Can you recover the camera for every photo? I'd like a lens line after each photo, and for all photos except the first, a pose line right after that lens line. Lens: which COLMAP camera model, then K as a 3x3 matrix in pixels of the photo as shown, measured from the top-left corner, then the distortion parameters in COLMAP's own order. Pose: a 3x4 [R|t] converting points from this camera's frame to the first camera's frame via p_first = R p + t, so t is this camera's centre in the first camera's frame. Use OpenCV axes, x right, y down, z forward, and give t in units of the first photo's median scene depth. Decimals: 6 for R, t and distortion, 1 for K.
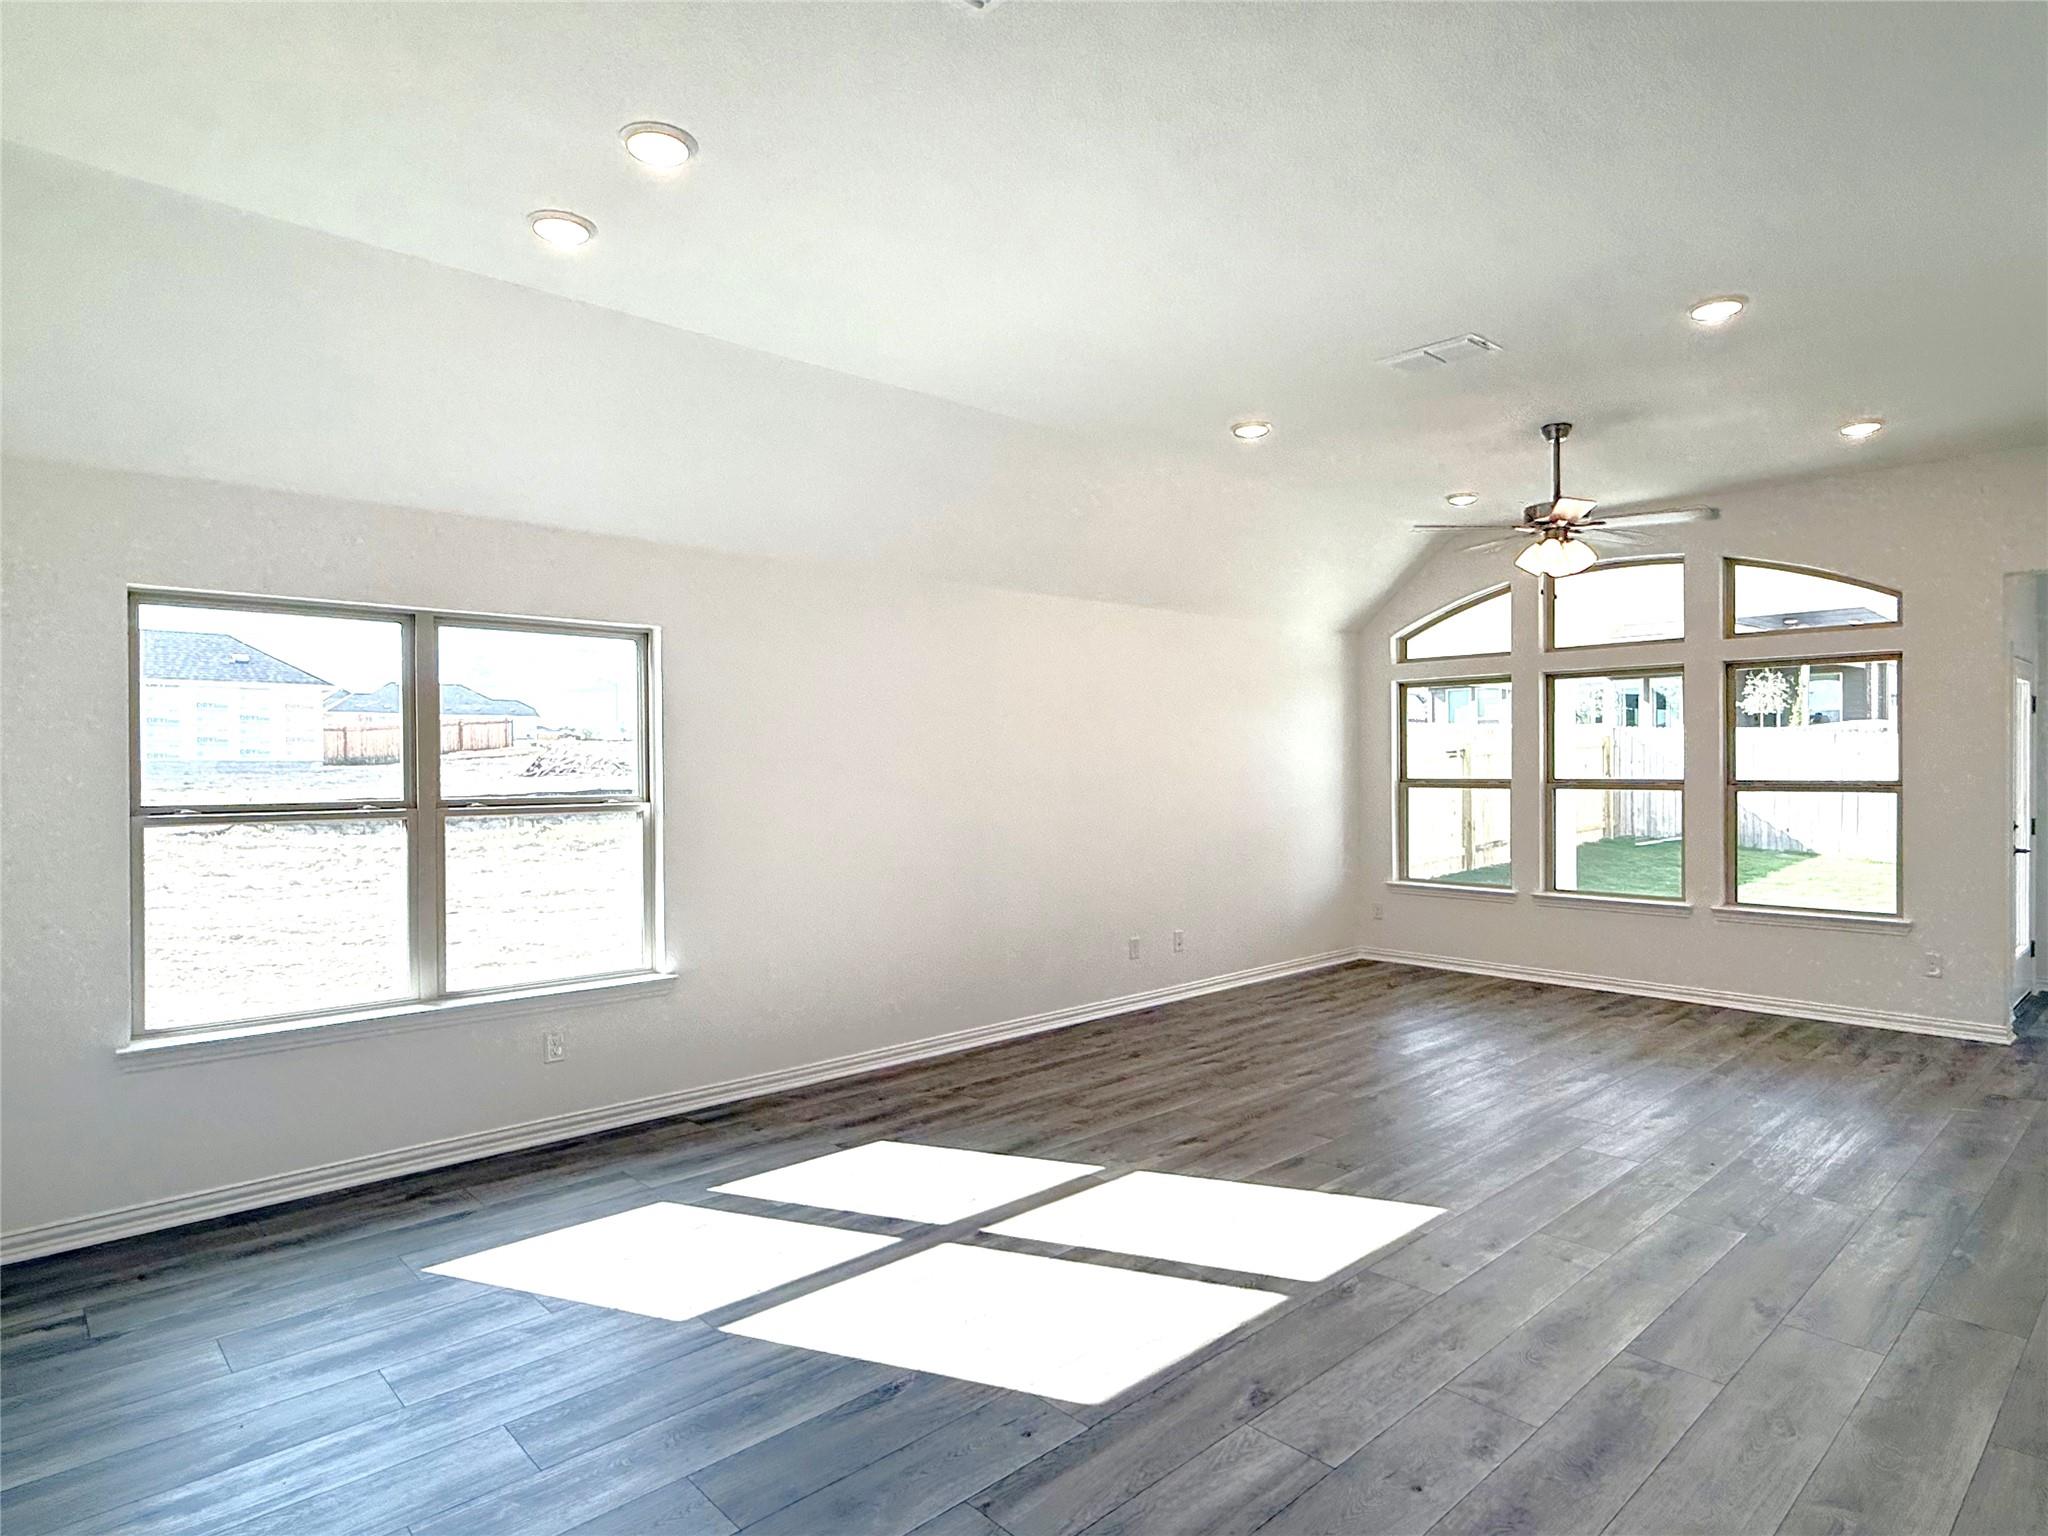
lens RADIAL K [[1161.1, 0, 1011.6], [0, 1161.1, 767.8], [0, 0, 1]] dist [0.003615, -0.001780]
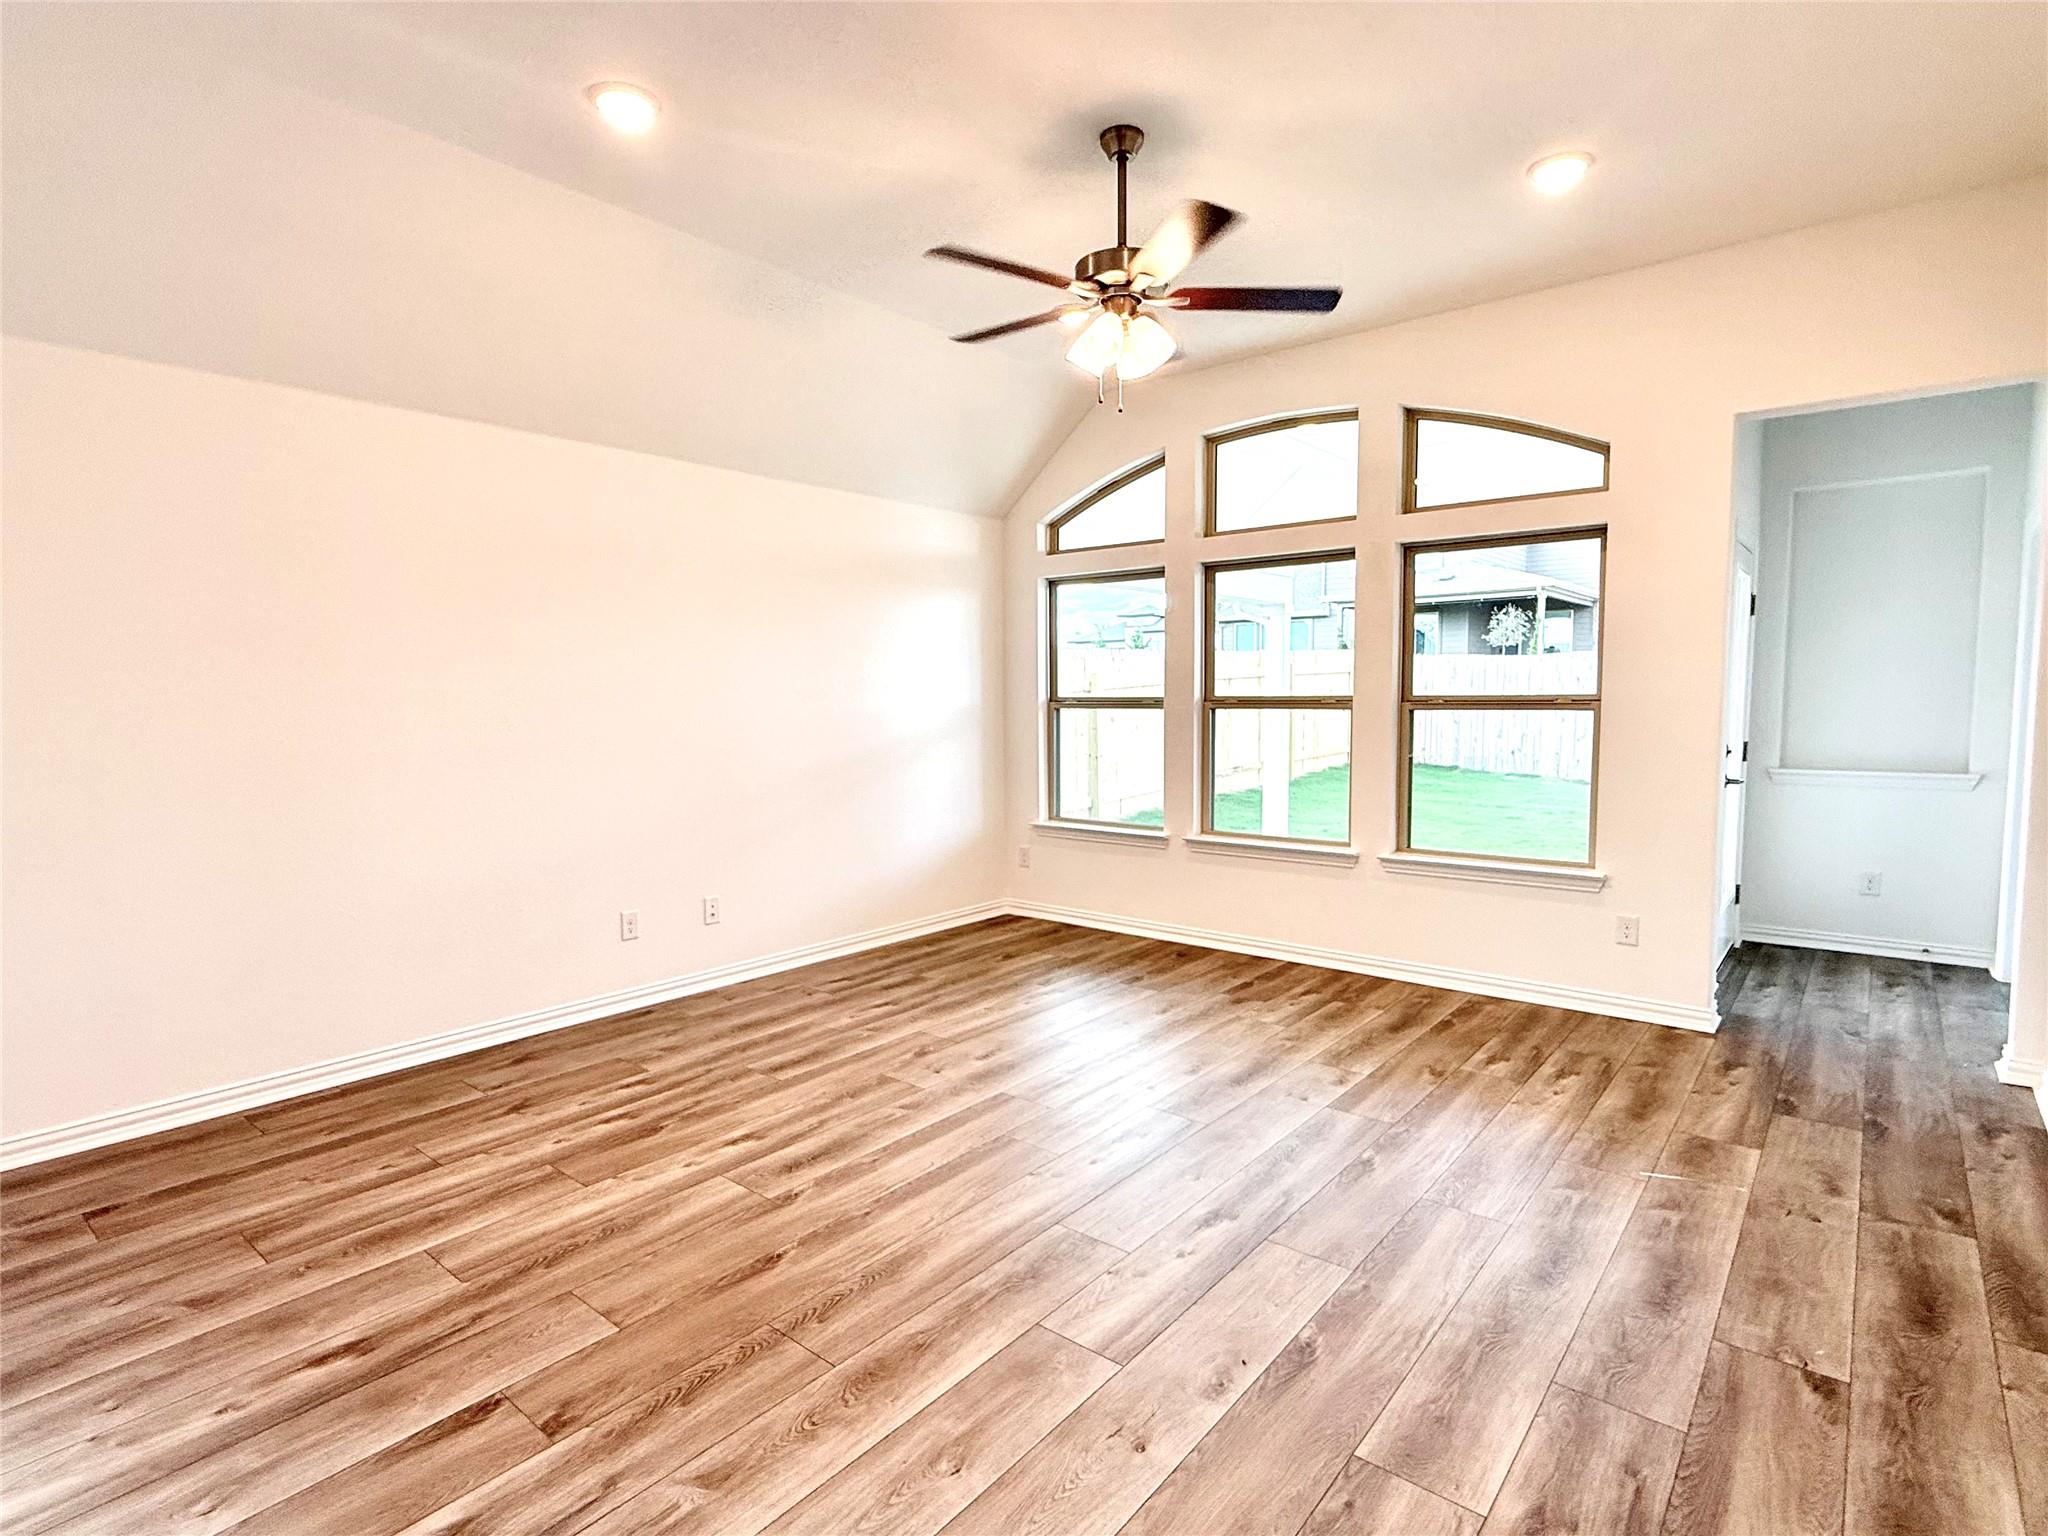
lens RADIAL K [[1035.8, 0, 1034.0], [0, 1035.8, 765.7], [0, 0, 1]] dist [0.006708, -0.001150]
pose [[0.990630, -0.007751, 0.136352, 0.319715], [-0.000893, 0.997999, 0.063225, 0.016590], [-0.136569, -0.062755, 0.988641, 0.392482]]
